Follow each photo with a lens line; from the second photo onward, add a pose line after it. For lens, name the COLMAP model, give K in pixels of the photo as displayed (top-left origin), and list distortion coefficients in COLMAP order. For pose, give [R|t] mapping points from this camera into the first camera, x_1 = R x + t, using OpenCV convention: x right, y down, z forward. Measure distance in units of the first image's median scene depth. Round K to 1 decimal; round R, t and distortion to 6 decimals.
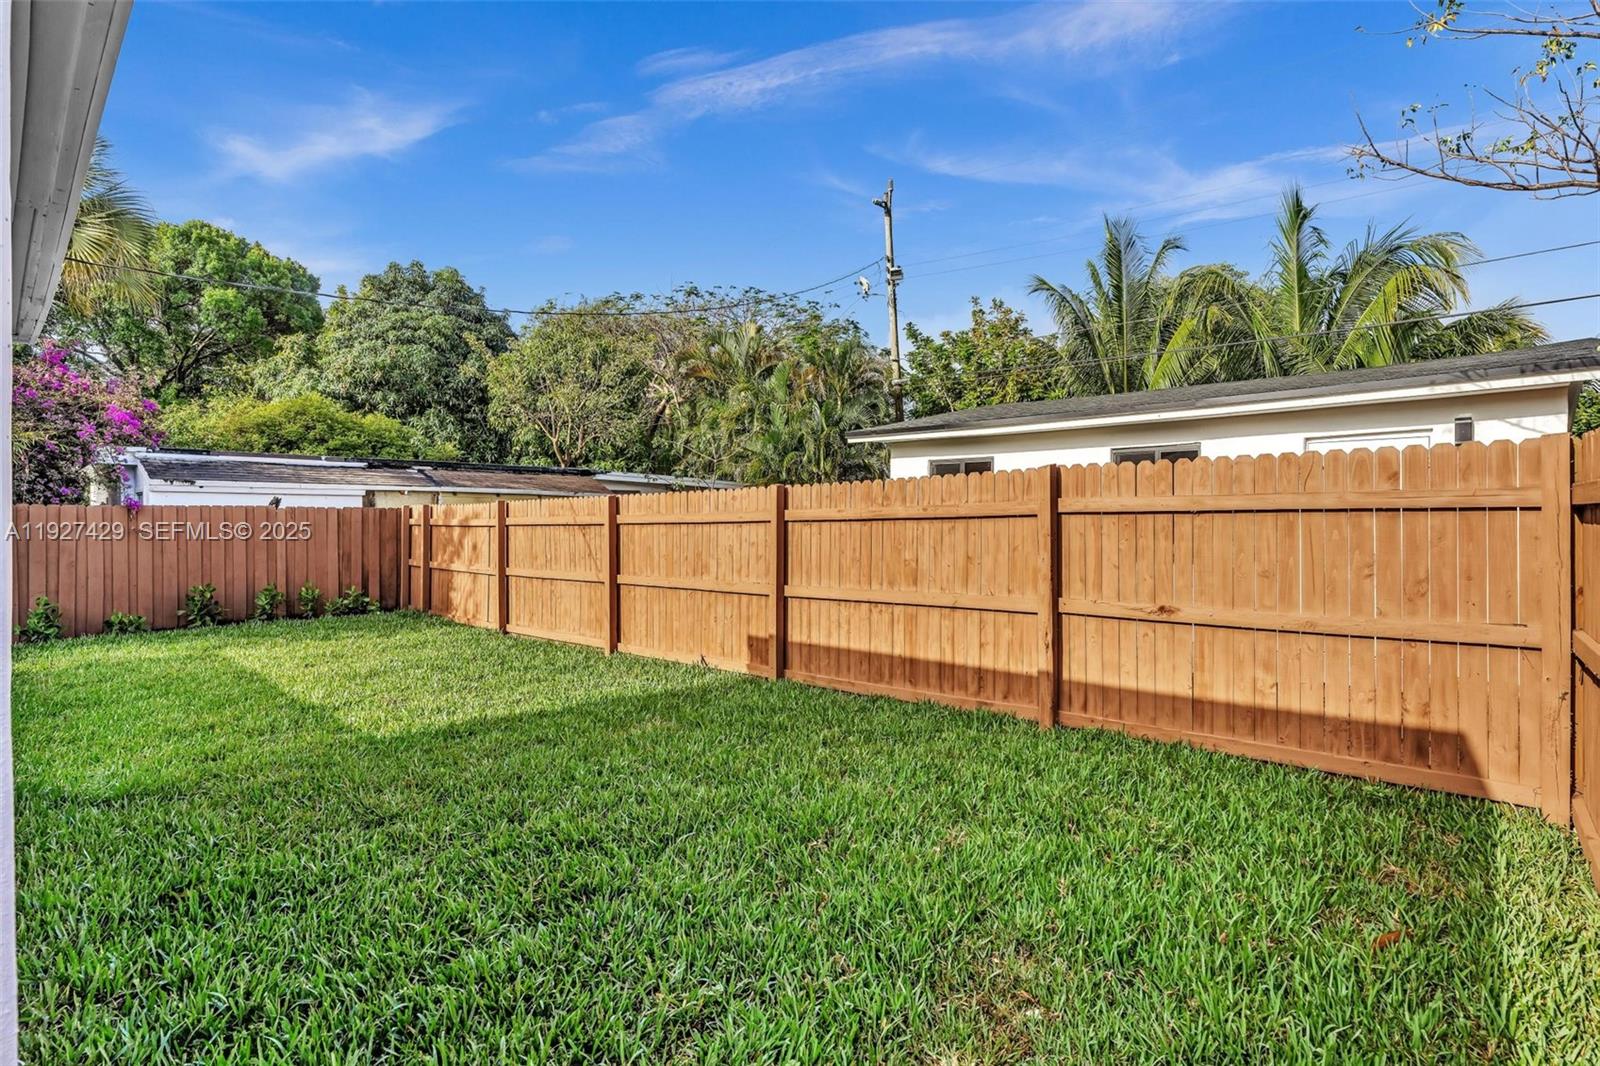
lens RADIAL K [[756.2, 0, 800.0], [0, 756.2, 533.0], [0, 0, 1]] dist [-0.000365, 0.000015]
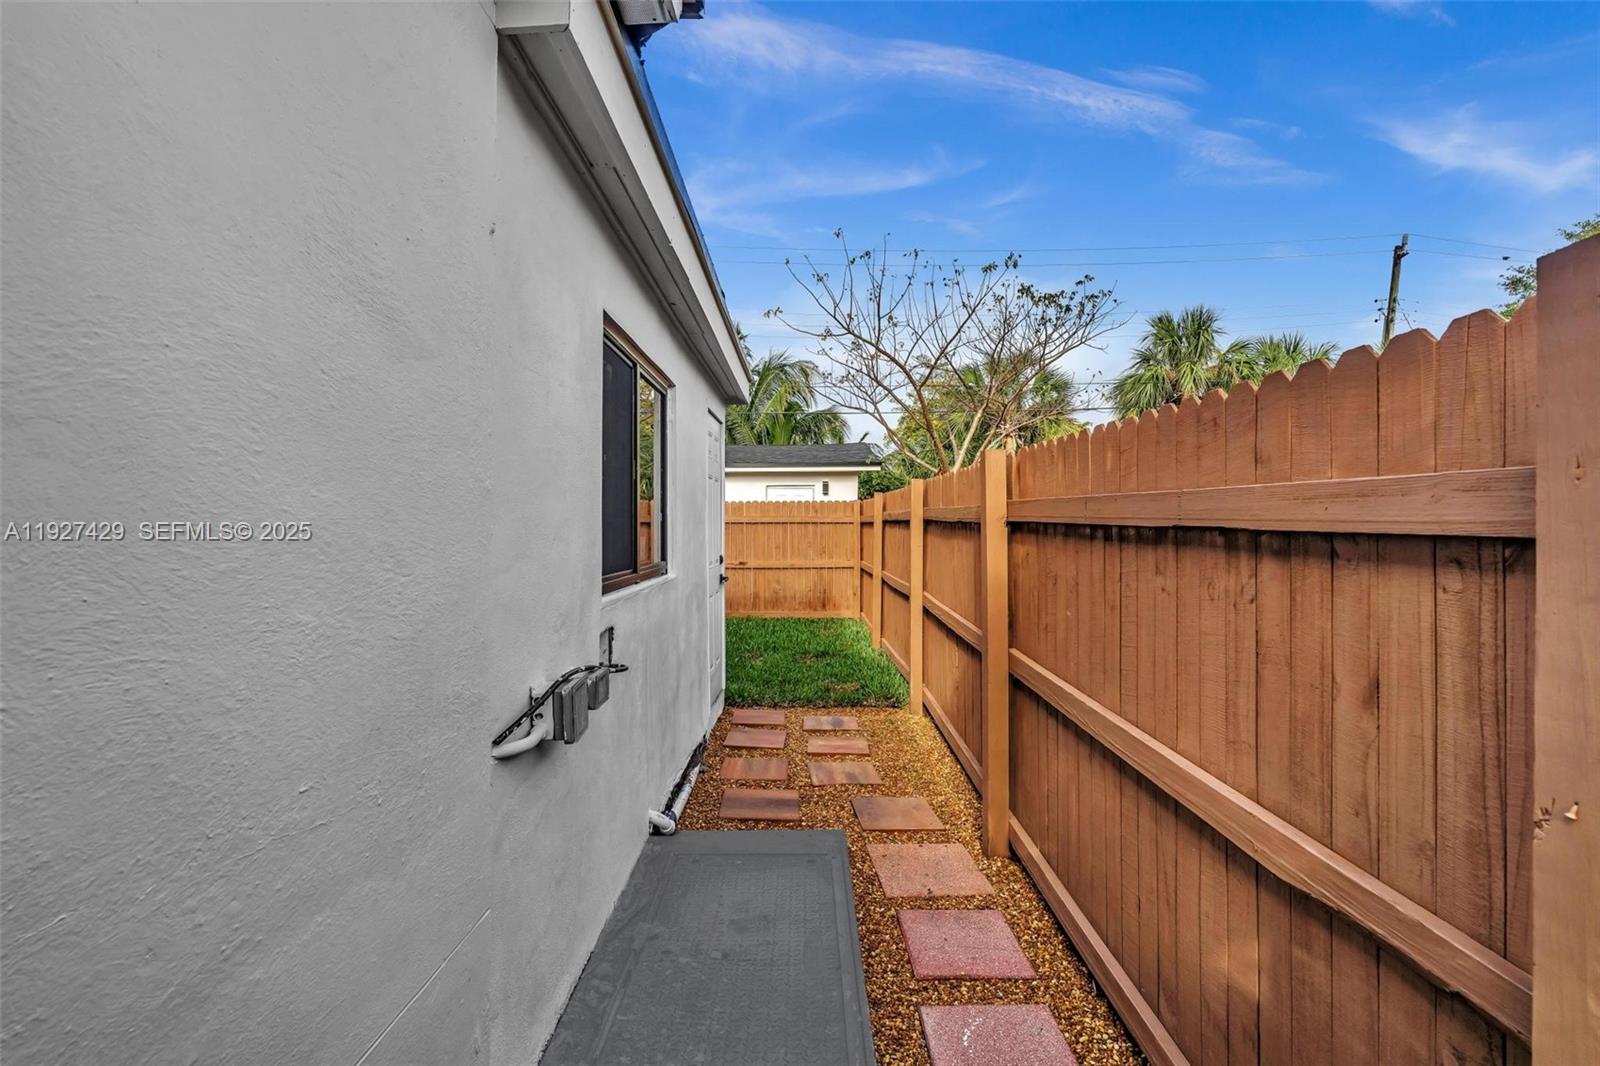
lens RADIAL K [[717.8, 0, 800.0], [0, 717.8, 533.0], [0, 0, 1]] dist [-0.003666, 0.000533]
pose [[0.748947, -0.003683, 0.662619, -0.731674], [0.003163, 0.999993, 0.001983, 0.001065], [-0.662622, 0.000611, 0.748954, -0.684895]]
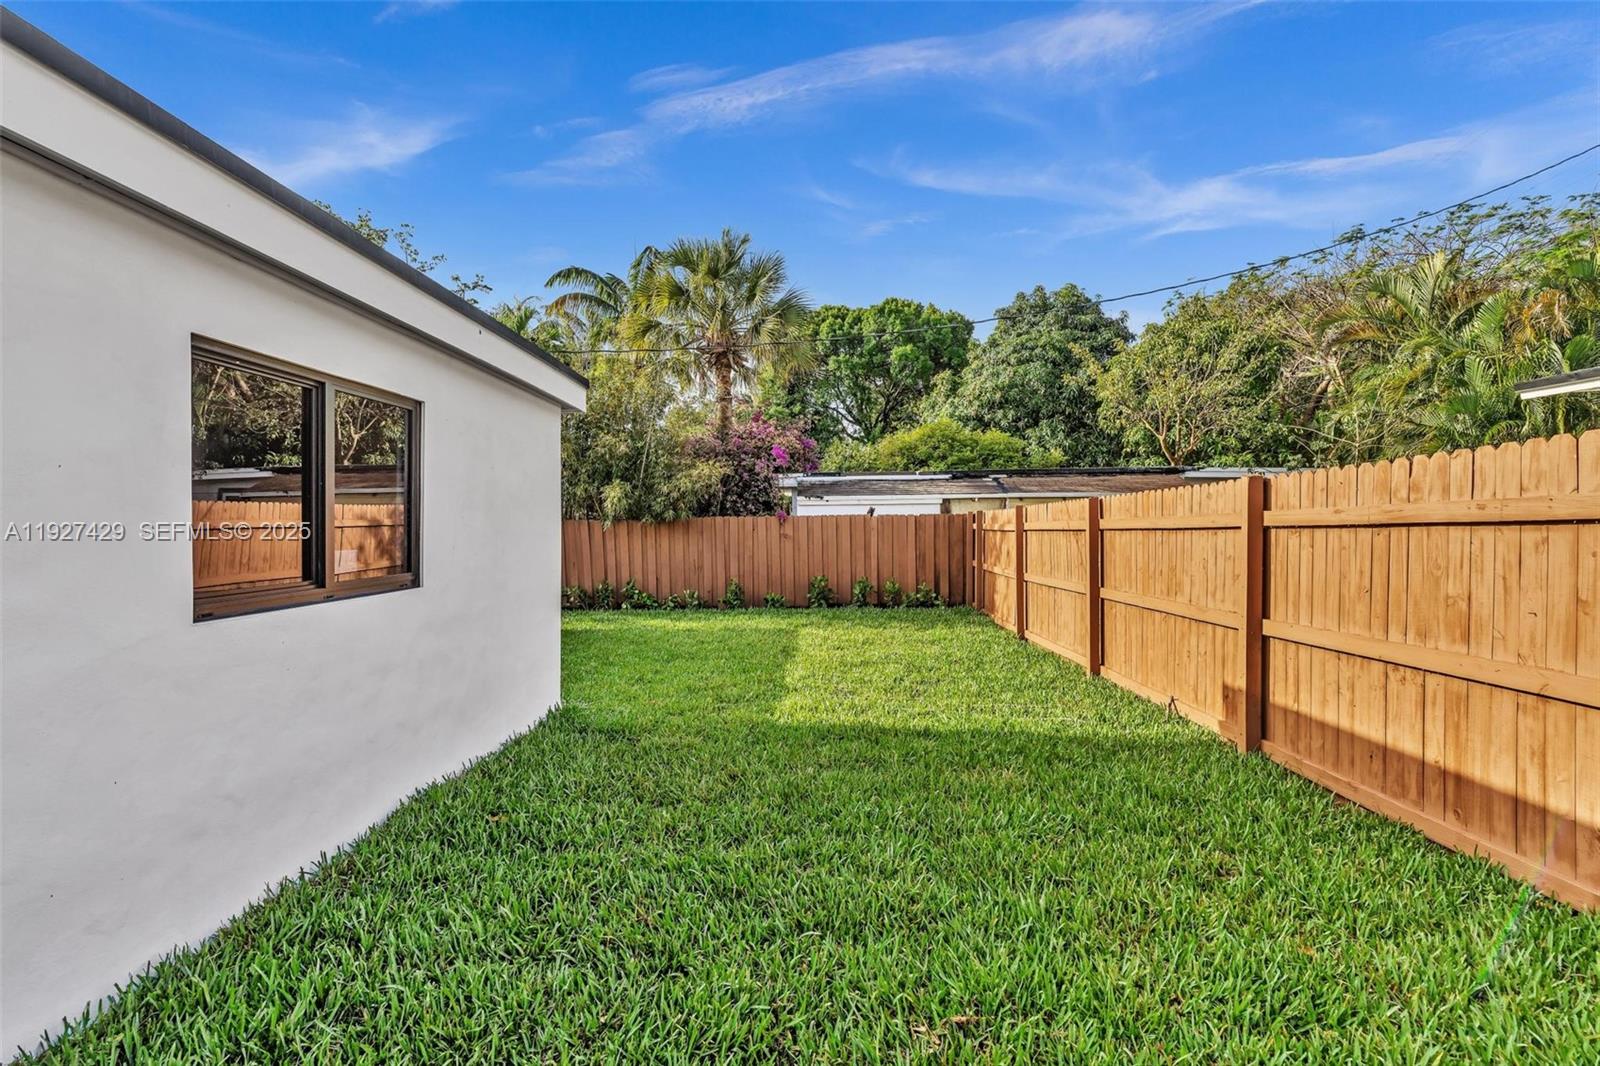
lens RADIAL K [[717.8, 0, 800.0], [0, 717.8, 533.0], [0, 0, 1]] dist [-0.003666, 0.000533]
pose [[0.651424, 0.002999, -0.758708, 0.115057], [-0.004258, 0.999991, 0.000297, -0.004908], [0.758702, 0.003037, 0.651431, 0.142202]]
